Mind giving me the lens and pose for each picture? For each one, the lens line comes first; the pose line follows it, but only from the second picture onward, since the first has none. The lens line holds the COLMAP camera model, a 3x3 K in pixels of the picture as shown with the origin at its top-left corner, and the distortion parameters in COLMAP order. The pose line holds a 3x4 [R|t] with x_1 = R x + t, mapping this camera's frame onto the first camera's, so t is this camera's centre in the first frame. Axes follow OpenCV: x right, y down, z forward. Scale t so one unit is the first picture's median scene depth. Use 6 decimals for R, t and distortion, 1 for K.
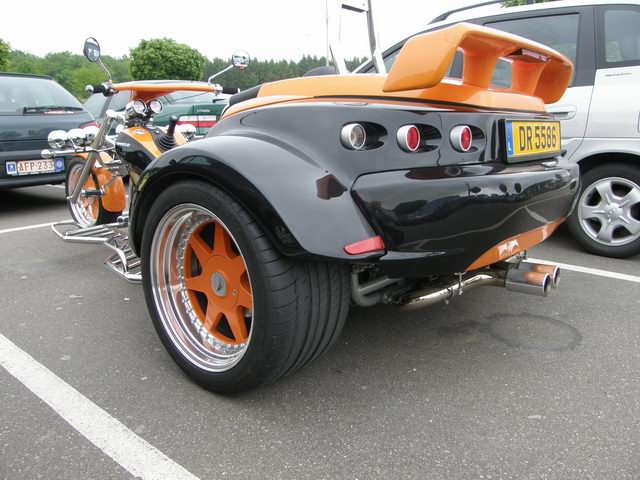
lens RADIAL K [[545.2, 0, 320.0], [0, 545.2, 240.0], [0, 0, 1]] dist [-0.187092, 0.170323]
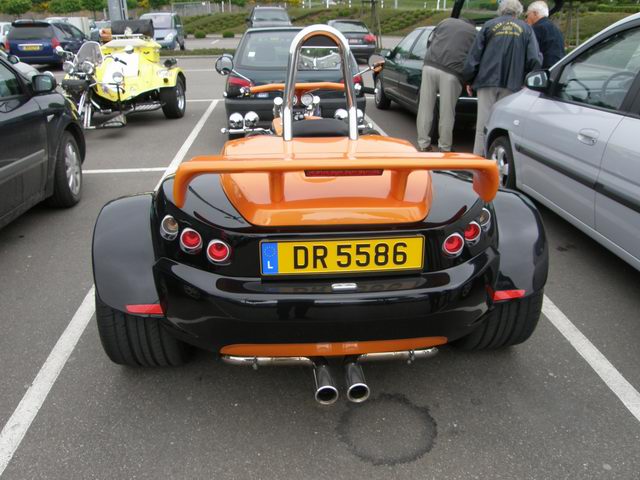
lens RADIAL K [[545.2, 0, 320.0], [0, 545.2, 240.0], [0, 0, 1]] dist [-0.187092, 0.170323]
pose [[0.716006, 0.275697, -0.641347, 0.979677], [-0.150344, 0.958052, 0.243993, -0.444118], [0.681712, -0.078278, 0.727421, 0.255875]]
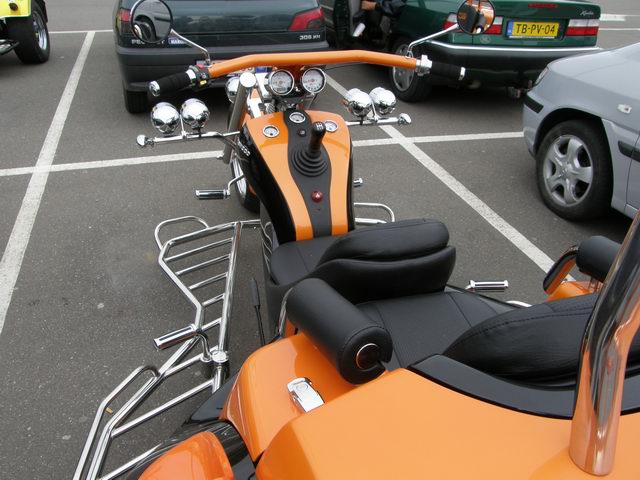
lens RADIAL K [[545.2, 0, 320.0], [0, 545.2, 240.0], [0, 0, 1]] dist [-0.187092, 0.170323]
pose [[0.845063, 0.312341, -0.433949, 0.017763], [-0.159406, 0.921897, 0.353124, -0.536407], [0.510351, -0.229238, 0.828850, 0.847104]]
